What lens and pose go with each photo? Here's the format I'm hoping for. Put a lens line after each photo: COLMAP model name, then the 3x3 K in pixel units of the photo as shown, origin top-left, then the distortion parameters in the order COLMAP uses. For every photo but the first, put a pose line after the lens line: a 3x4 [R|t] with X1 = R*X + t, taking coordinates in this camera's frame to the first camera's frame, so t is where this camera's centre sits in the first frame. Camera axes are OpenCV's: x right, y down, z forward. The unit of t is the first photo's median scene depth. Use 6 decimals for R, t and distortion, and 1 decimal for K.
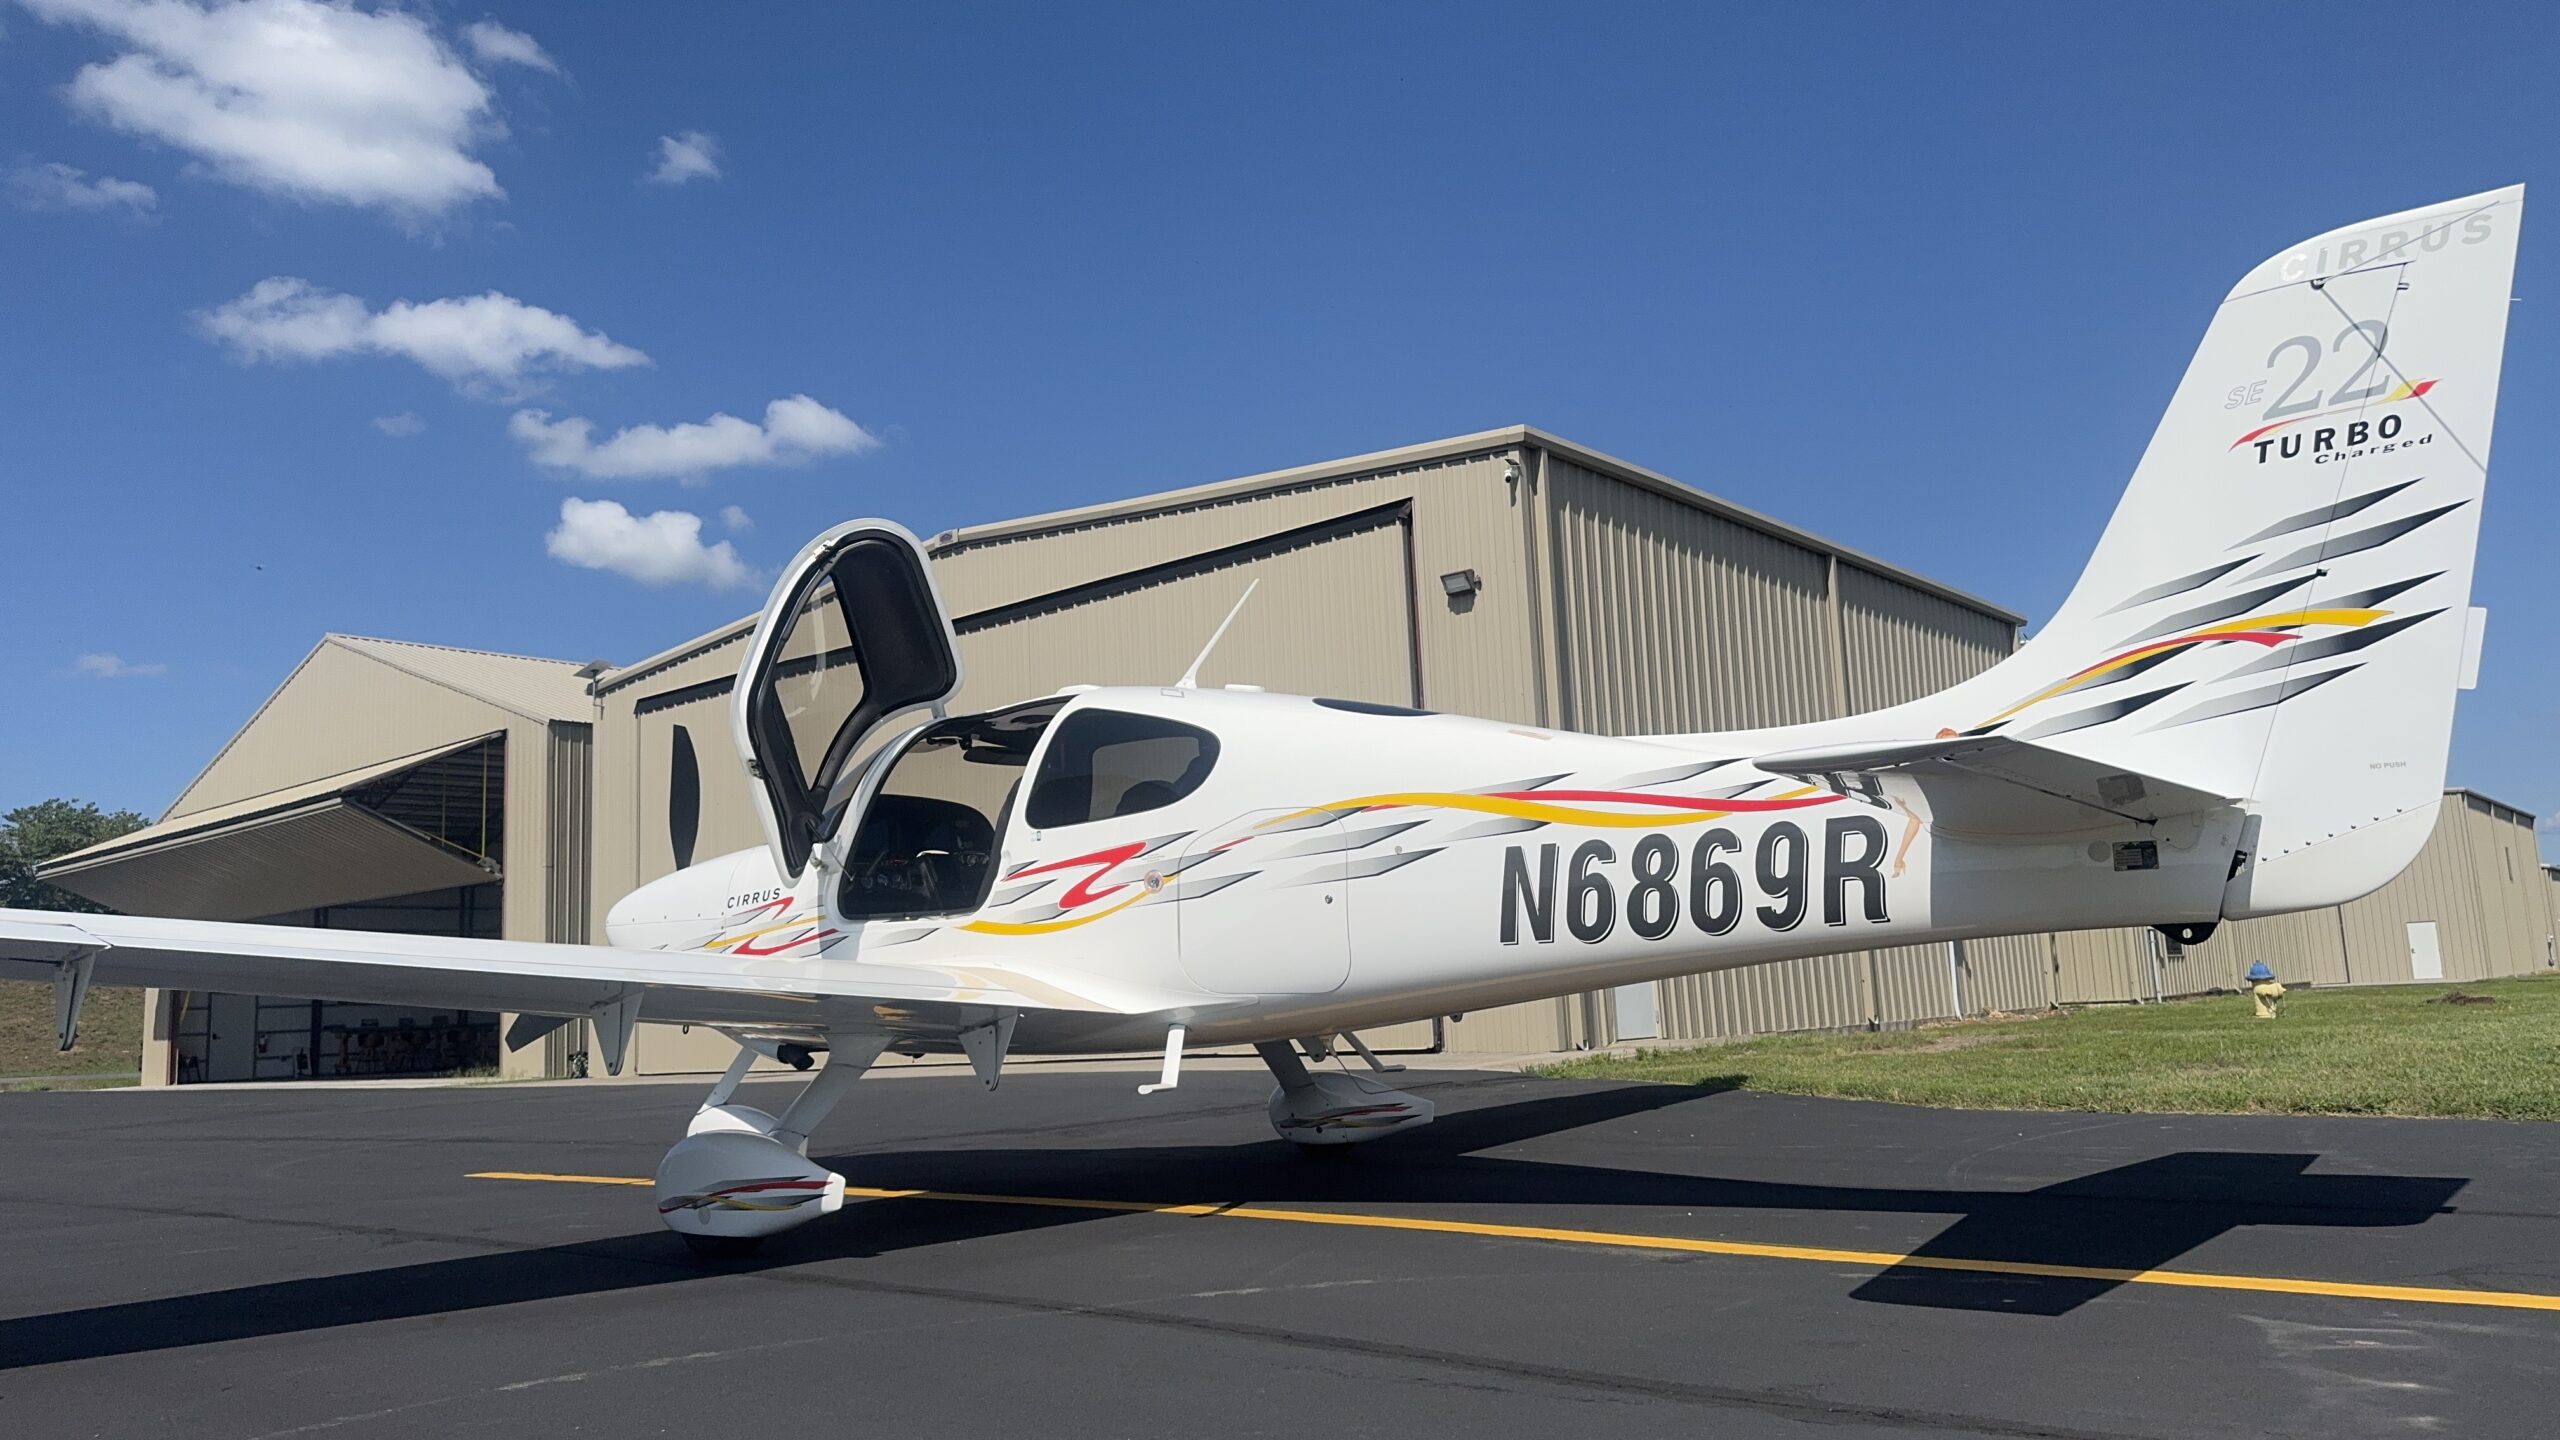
lens RADIAL K [[1786.1, 0, 1280.6], [0, 1786.1, 746.7], [0, 0, 1]] dist [0.105923, -0.139271]
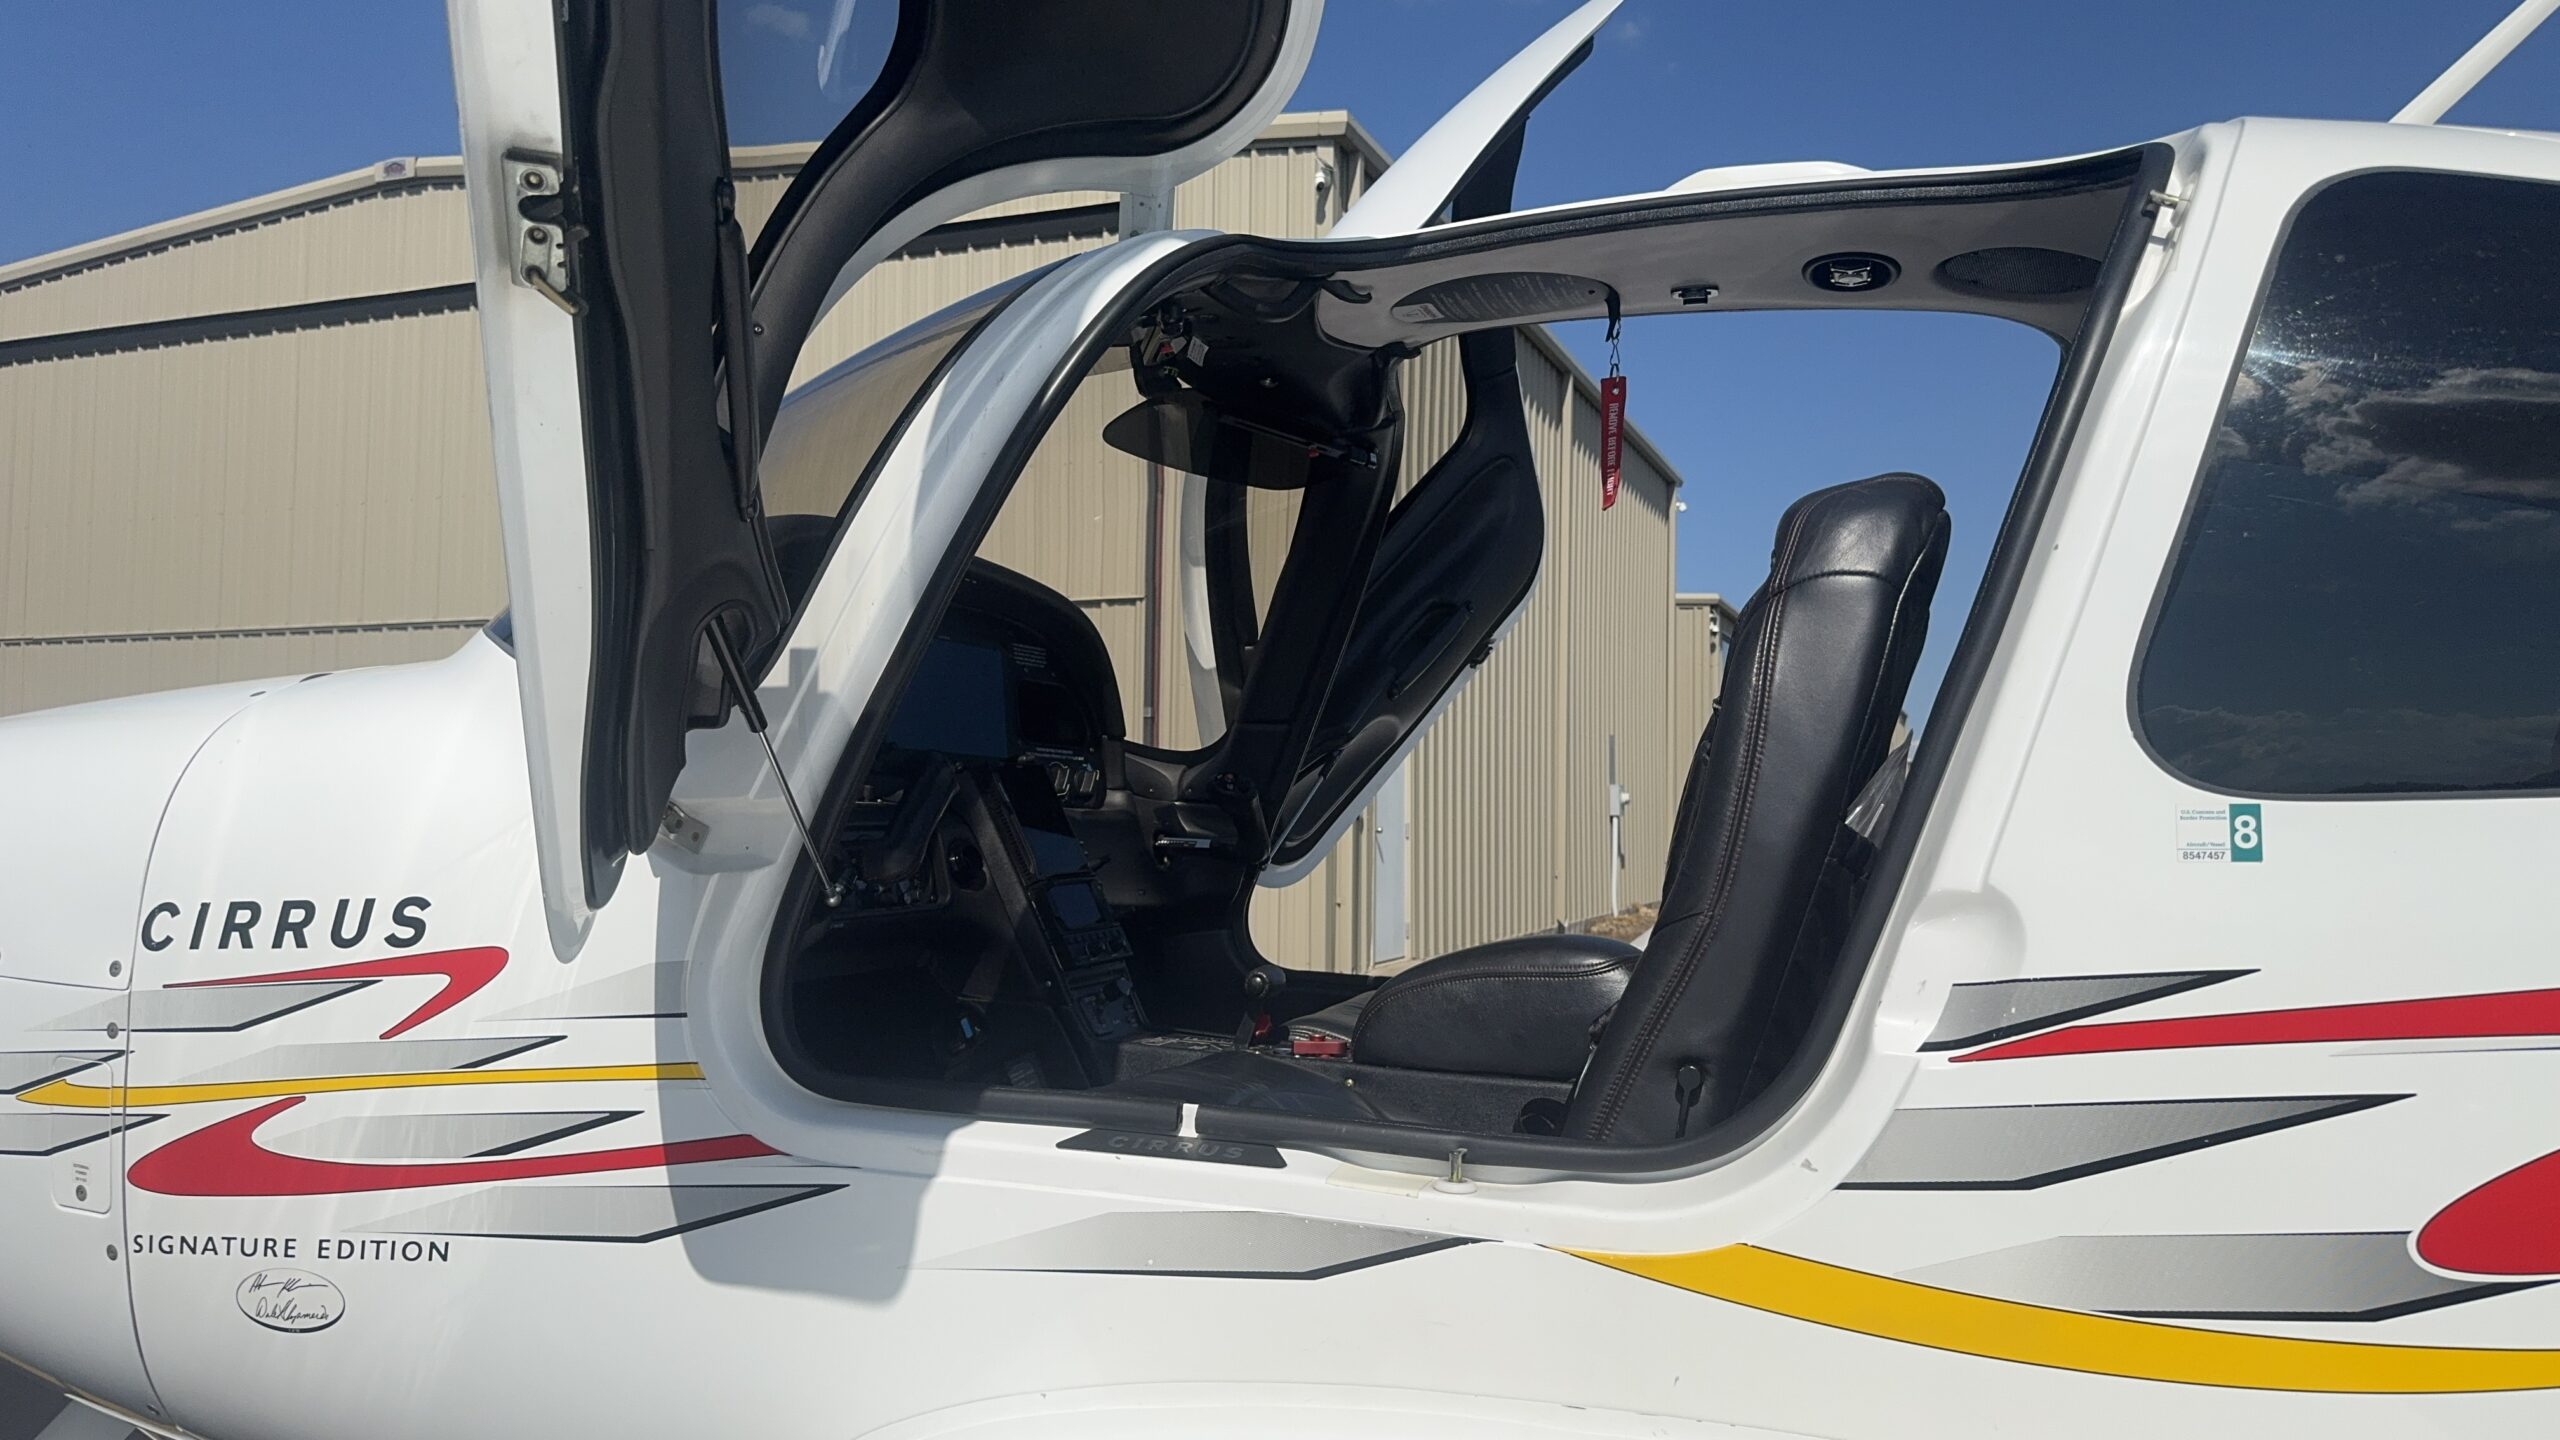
lens RADIAL K [[1805.8, 0, 1286.9], [0, 1805.8, 733.5], [0, 0, 1]] dist [0.094426, -0.128890]
pose [[0.945918, 0.068202, 0.317155, -0.342292], [-0.097067, 0.992364, 0.076100, 0.042608], [-0.309543, -0.102770, 0.945316, 1.031393]]
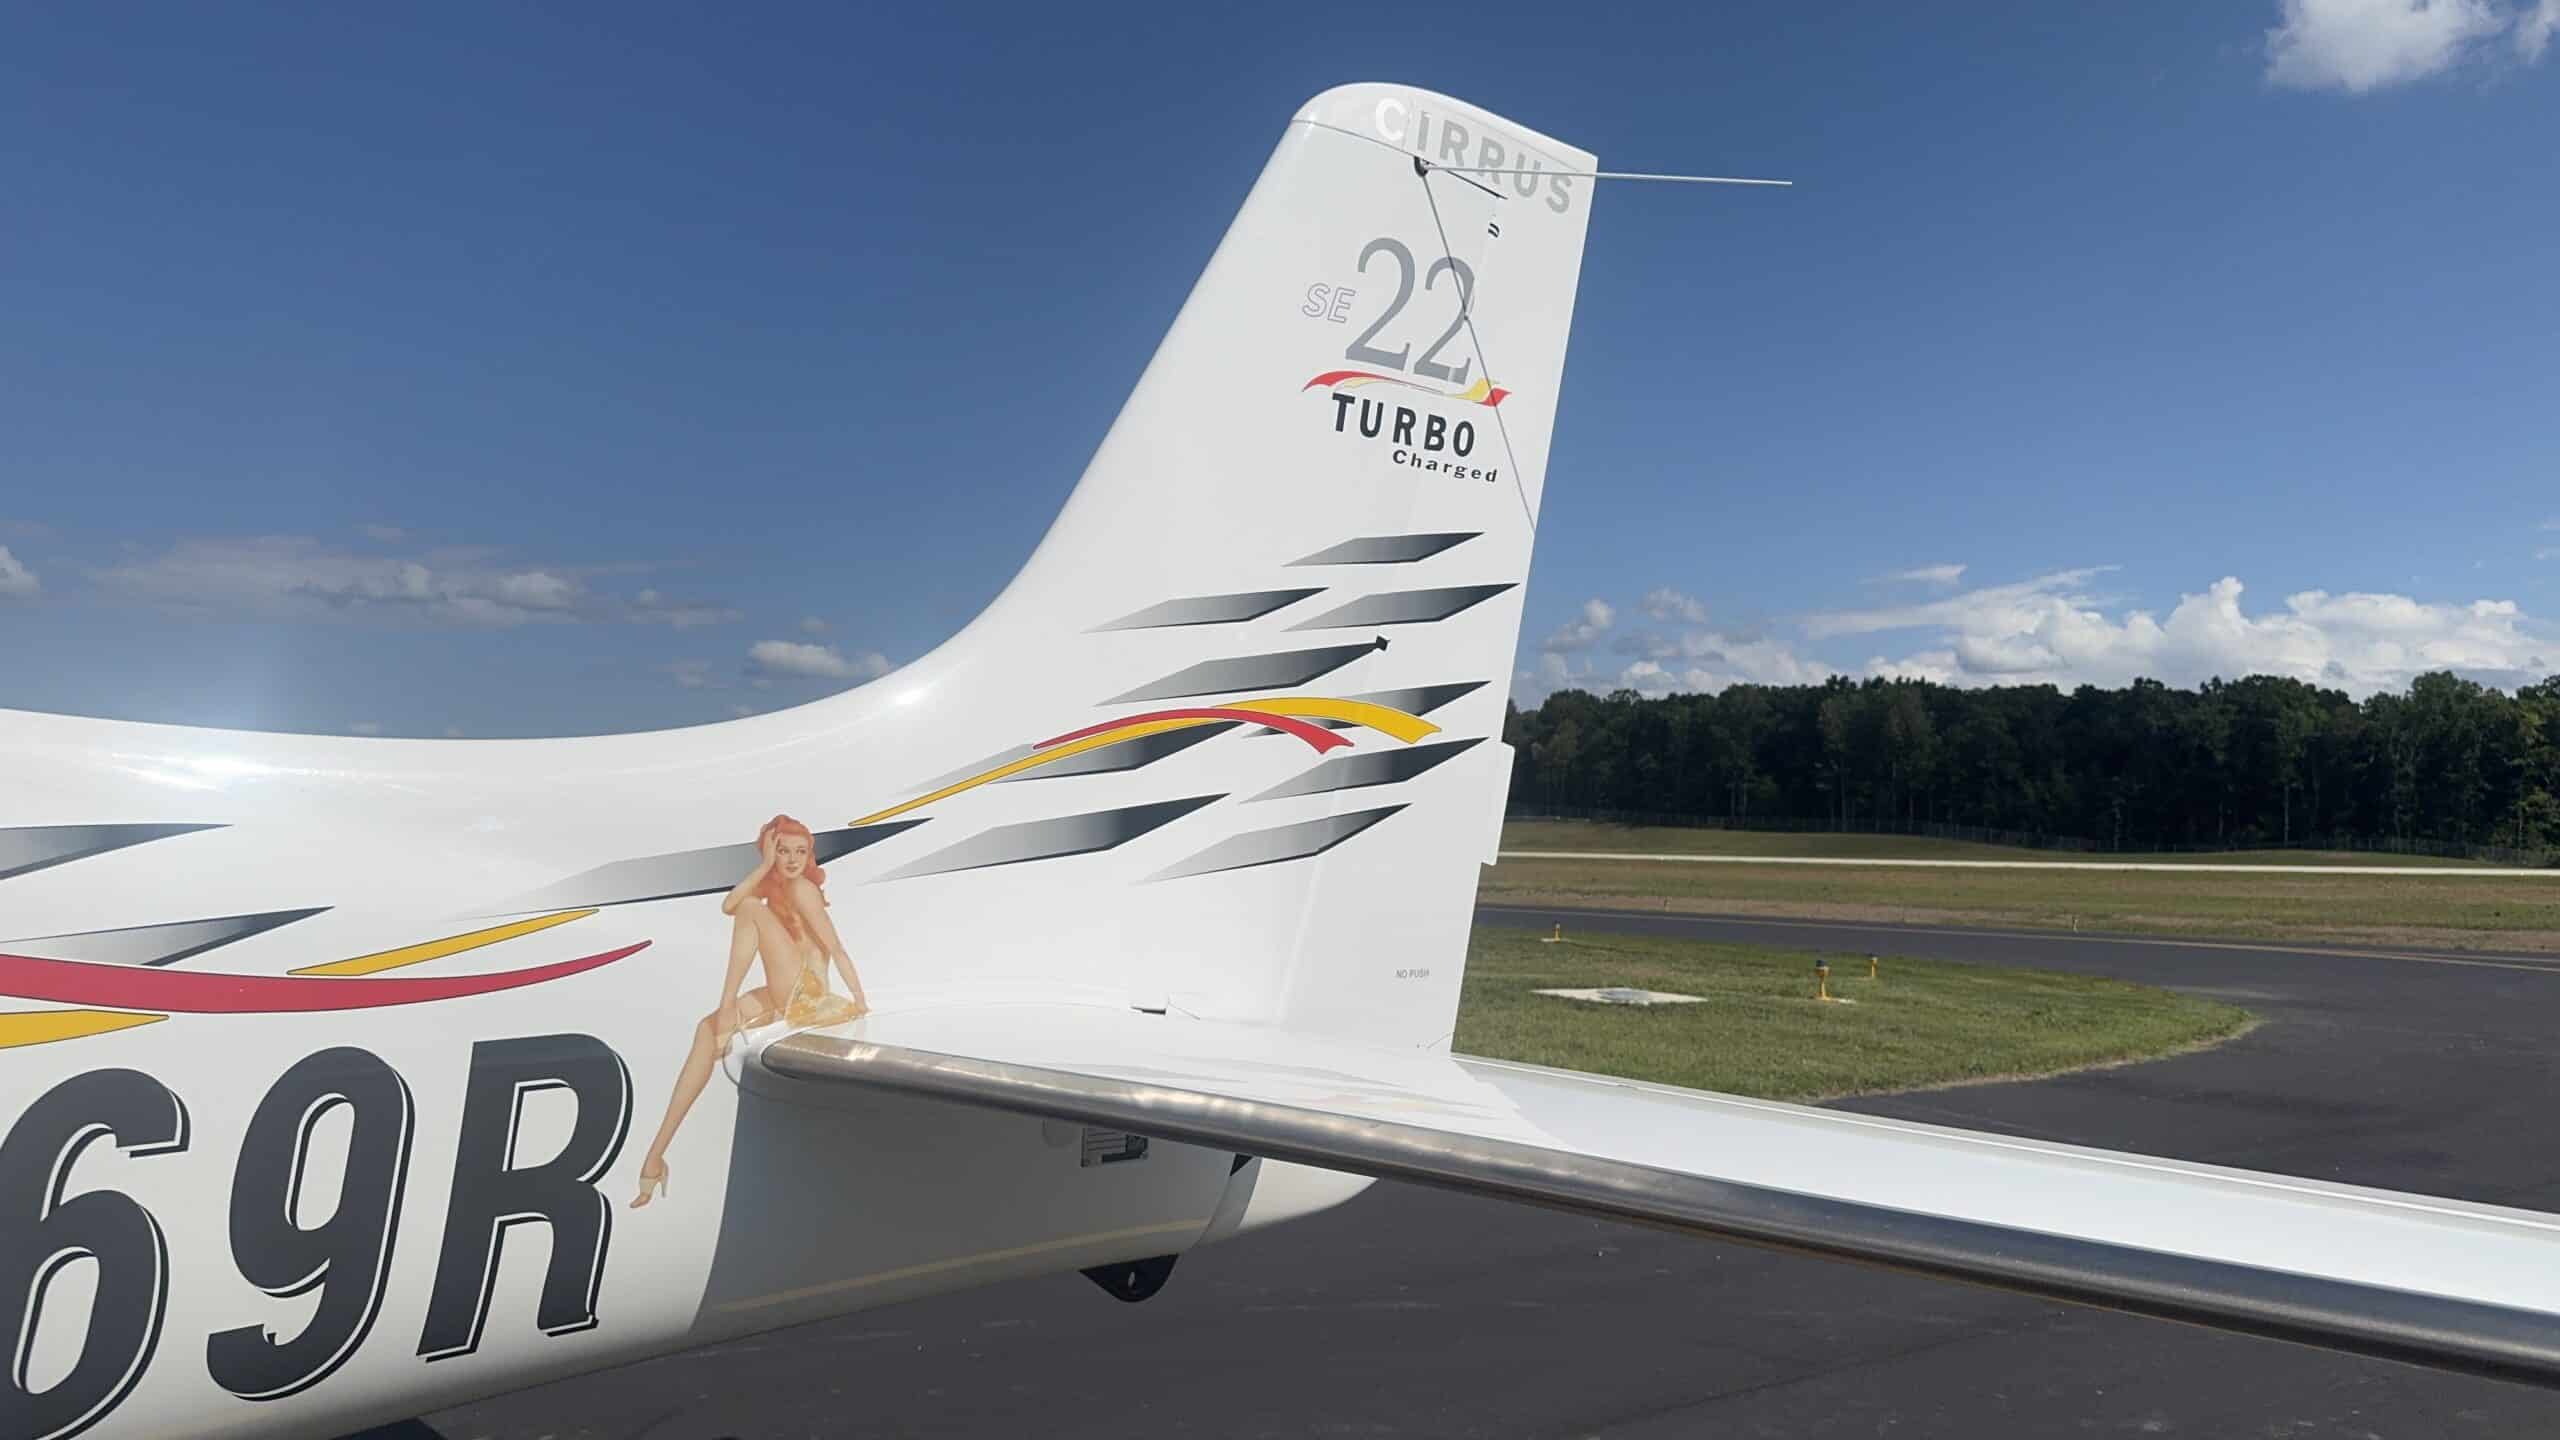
lens RADIAL K [[1834.4, 0, 1333.2], [0, 1834.4, 726.4], [0, 0, 1]] dist [0.066172, -0.041234]
pose [[0.197828, 0.108358, 0.974229, -0.012855], [-0.160925, 0.983977, -0.076764, -0.017052], [-0.966937, -0.141592, 0.212096, 0.758578]]
